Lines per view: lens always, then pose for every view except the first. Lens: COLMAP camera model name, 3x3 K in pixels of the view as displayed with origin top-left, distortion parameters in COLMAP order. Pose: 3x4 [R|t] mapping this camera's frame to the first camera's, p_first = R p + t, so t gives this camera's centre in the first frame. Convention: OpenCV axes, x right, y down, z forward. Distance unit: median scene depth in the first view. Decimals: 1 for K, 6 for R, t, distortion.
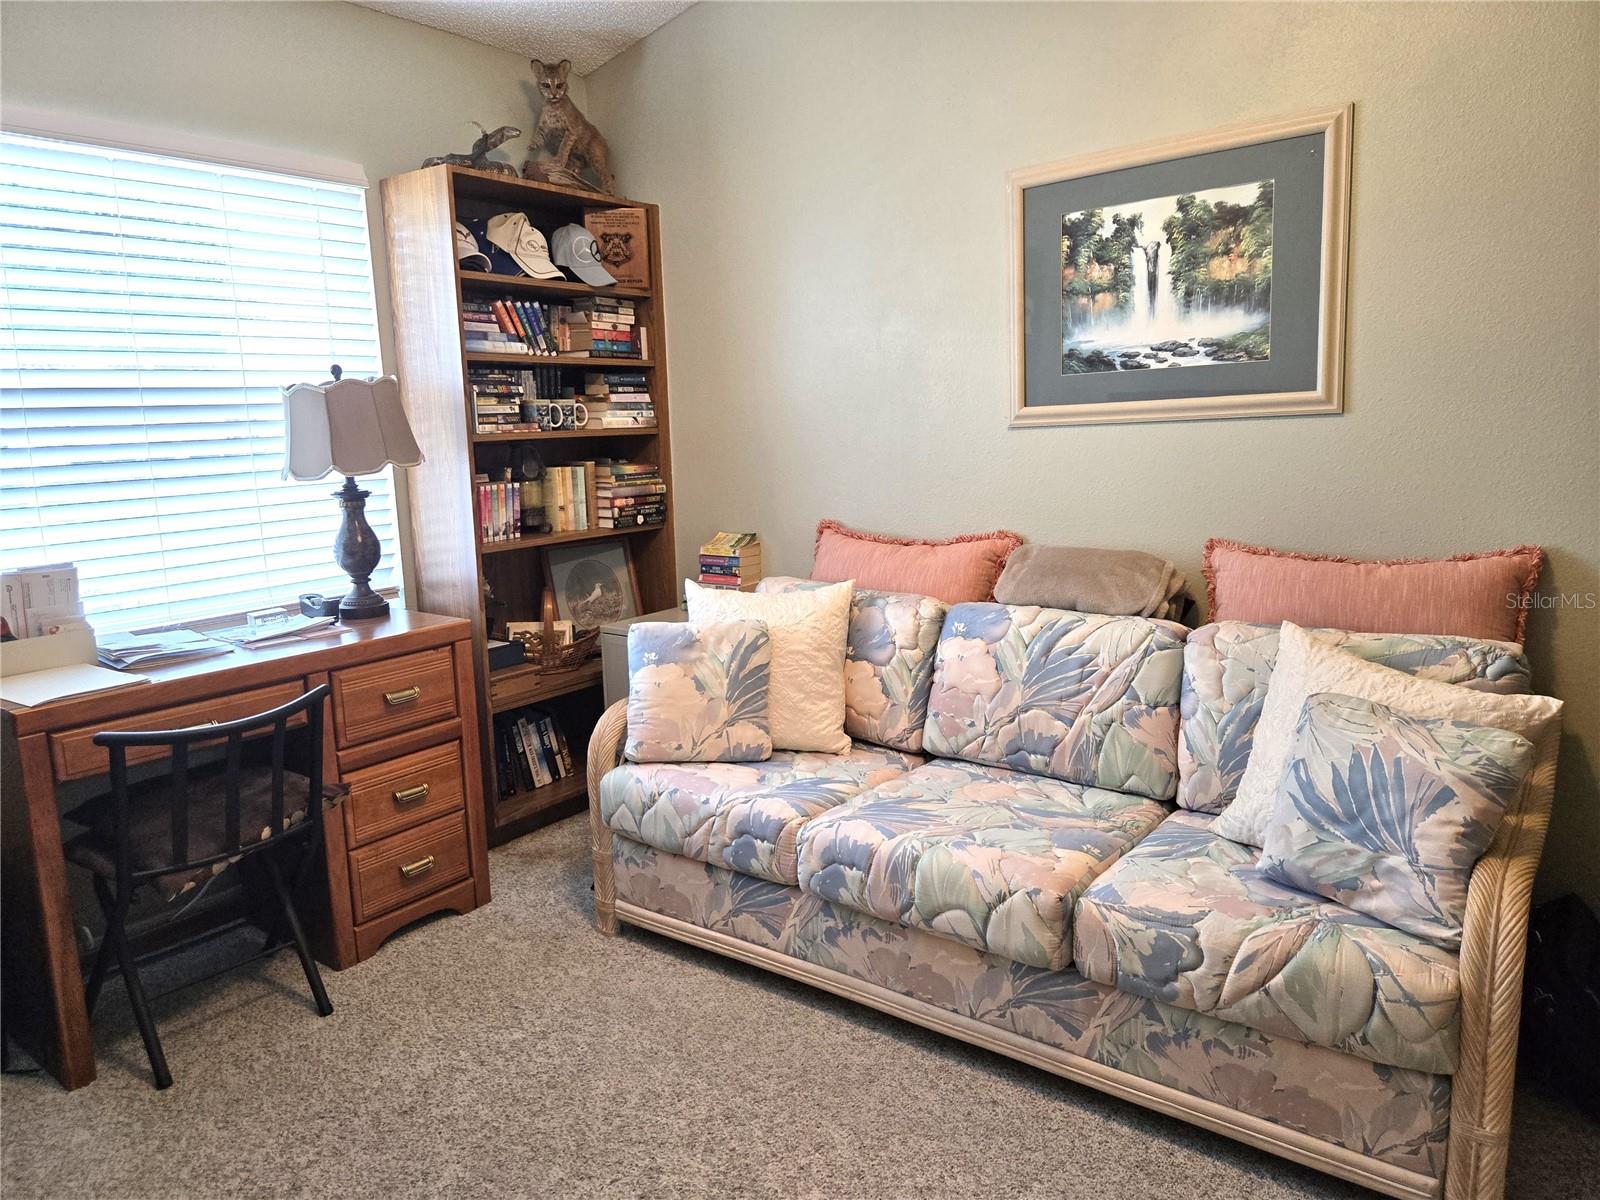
lens RADIAL K [[1069.5, 0, 796.6], [0, 1069.5, 598.0], [0, 0, 1]] dist [0.066086, -0.058749]
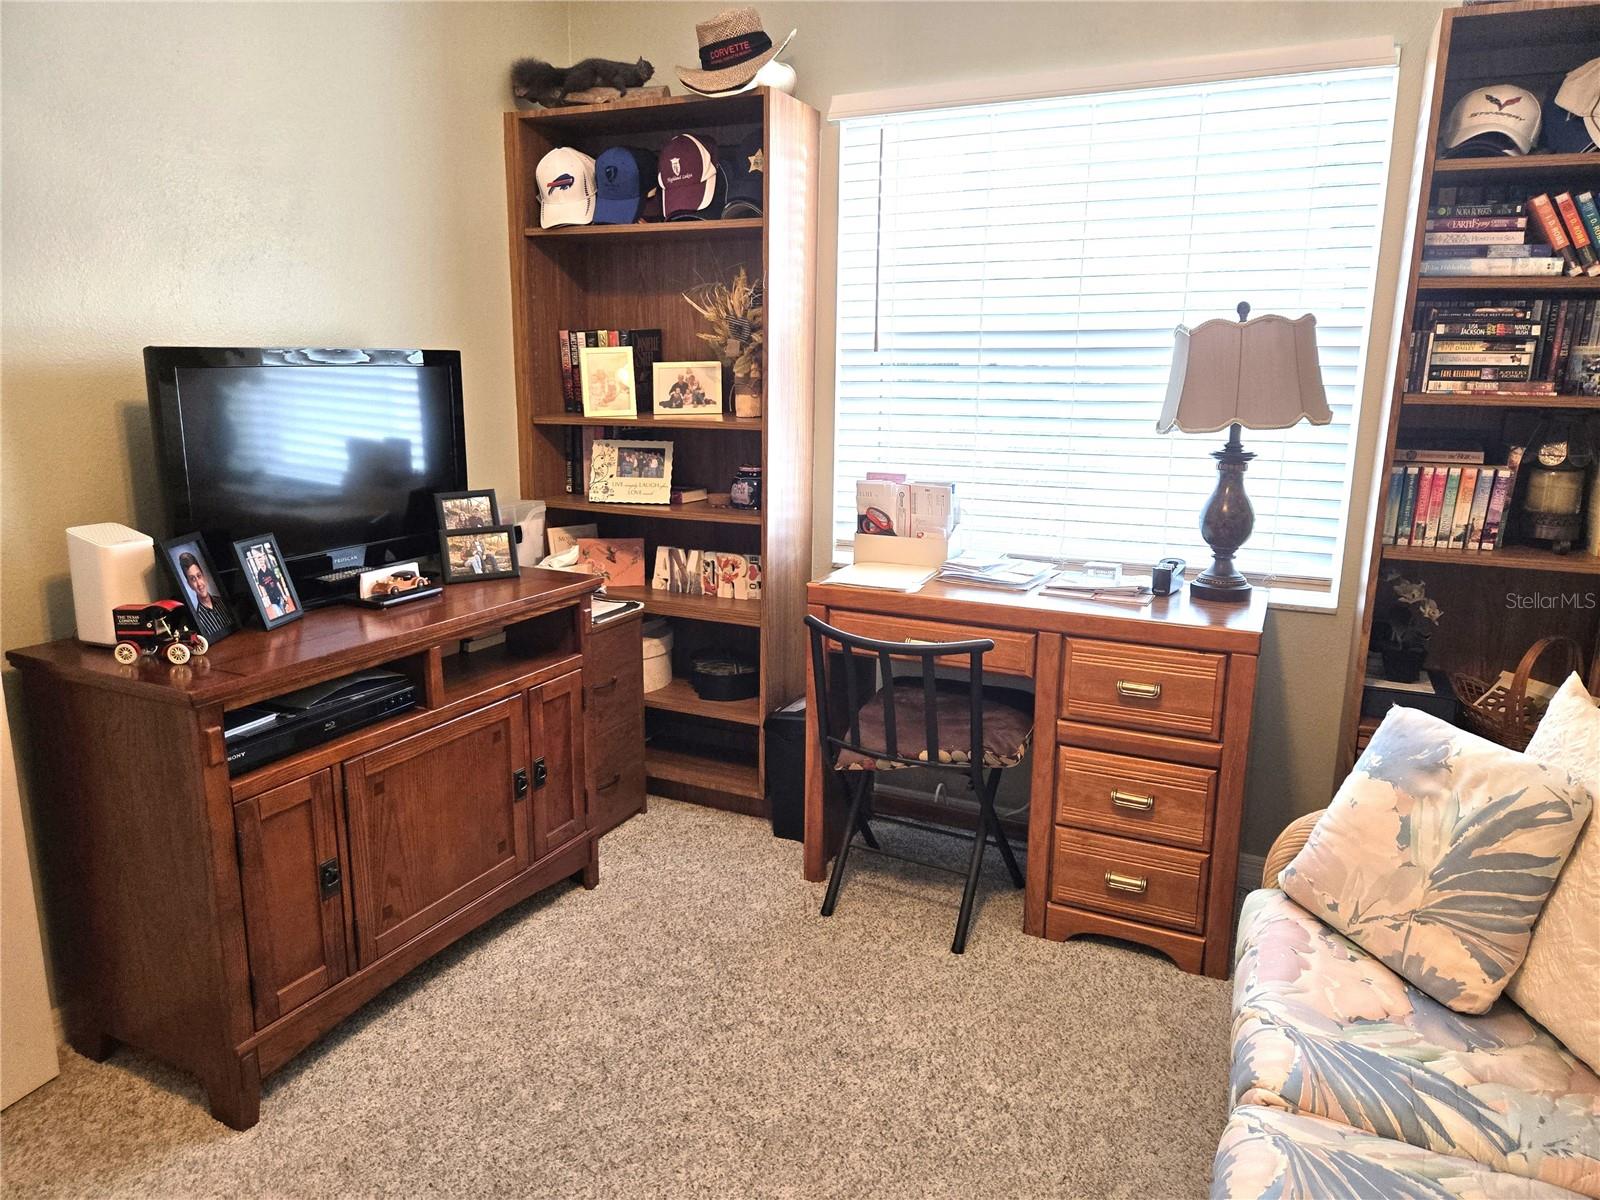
lens RADIAL K [[1069.5, 0, 753.8], [0, 1069.5, 592.4], [0, 0, 1]] dist [0.066086, -0.058749]
pose [[0.207069, 0.240562, -0.948289, 0.351003], [-0.186415, 0.961240, 0.203141, -0.096652], [0.960402, 0.134711, 0.243888, 0.450329]]
